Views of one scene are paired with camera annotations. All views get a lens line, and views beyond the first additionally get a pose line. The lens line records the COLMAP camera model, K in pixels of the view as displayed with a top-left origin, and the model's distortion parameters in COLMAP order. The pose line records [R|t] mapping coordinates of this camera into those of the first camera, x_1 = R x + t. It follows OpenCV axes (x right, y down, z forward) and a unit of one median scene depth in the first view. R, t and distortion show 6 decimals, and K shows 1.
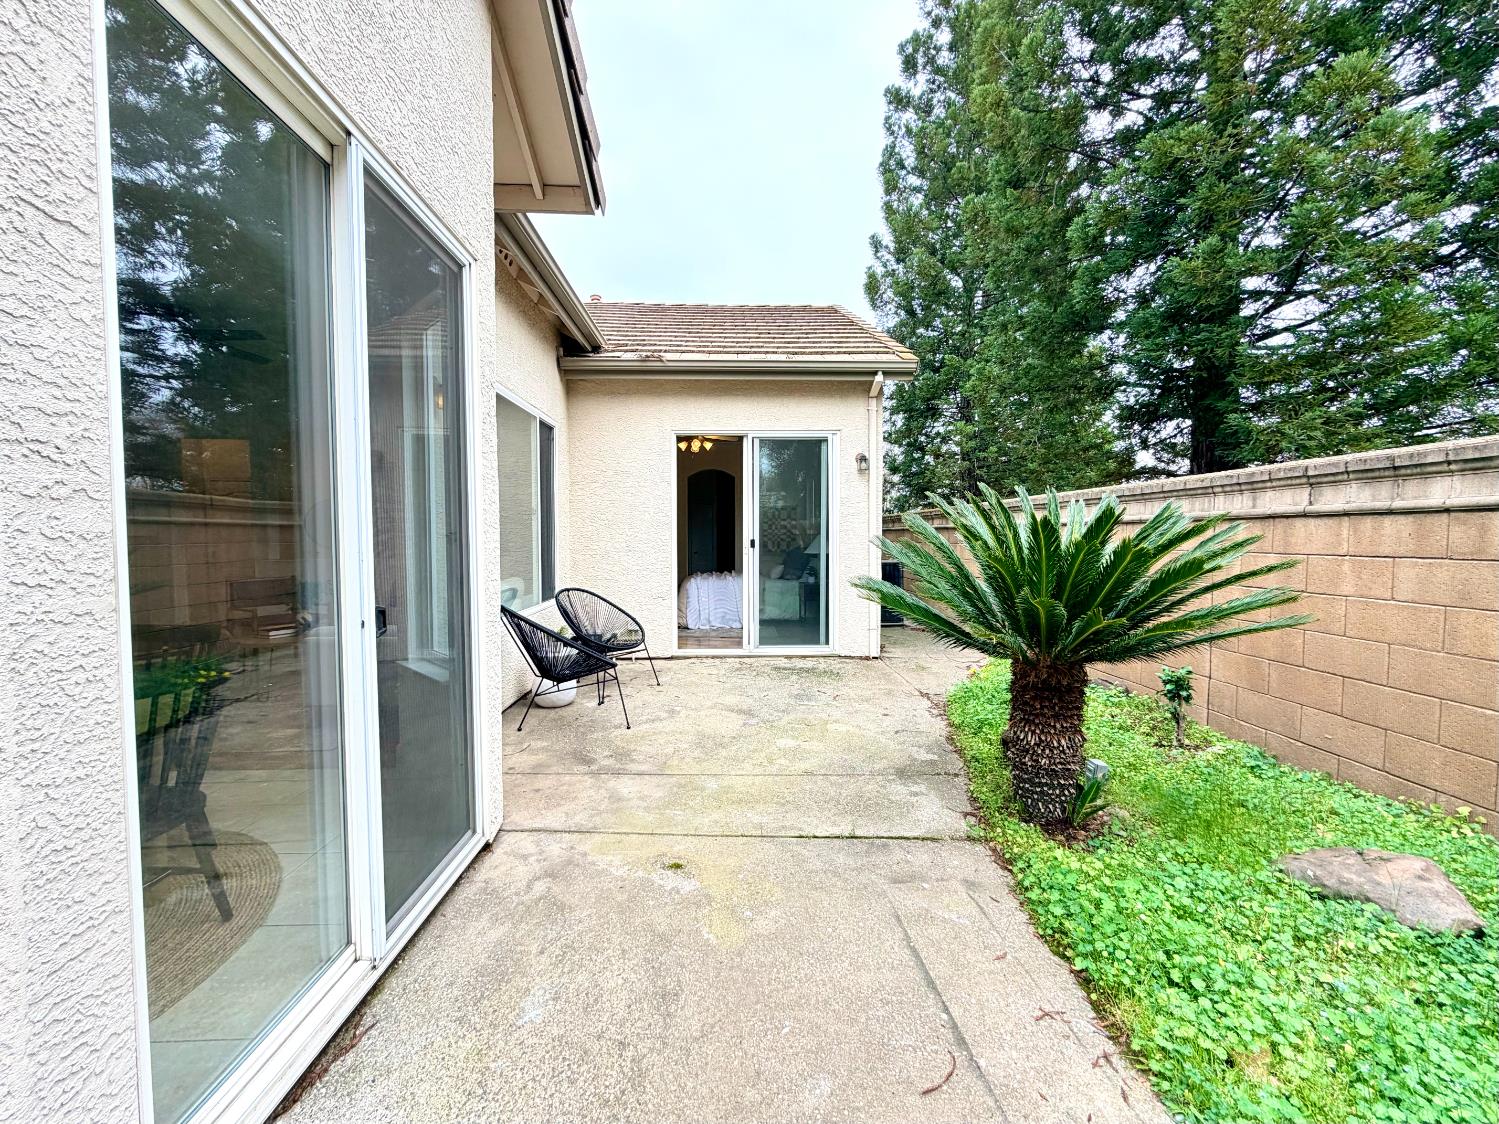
lens RADIAL K [[593.2, 0, 735.2], [0, 593.2, 564.4], [0, 0, 1]] dist [-0.001210, 0.000529]
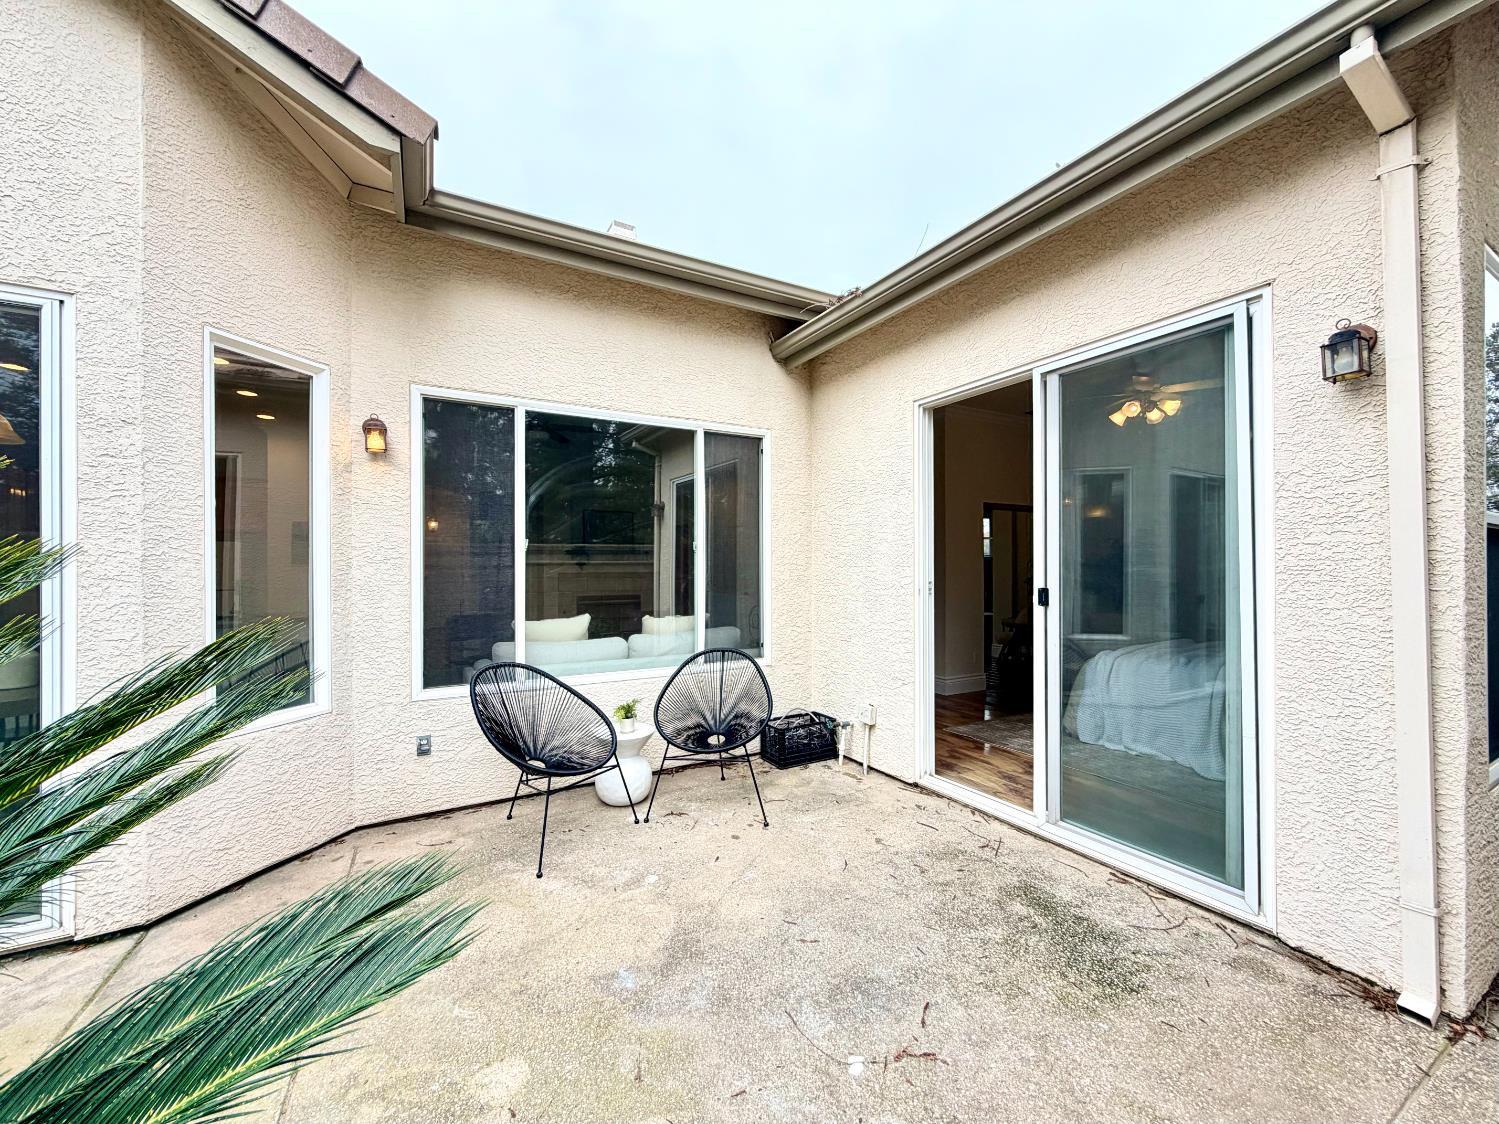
lens RADIAL K [[593.2, 0, 748.9], [0, 593.2, 564.3], [0, 0, 1]] dist [-0.001210, 0.000529]
pose [[0.476943, -0.005076, -0.878920, 0.631096], [-0.037935, 0.998933, -0.026354, -0.075439], [0.878115, 0.045911, 0.476241, 1.078444]]
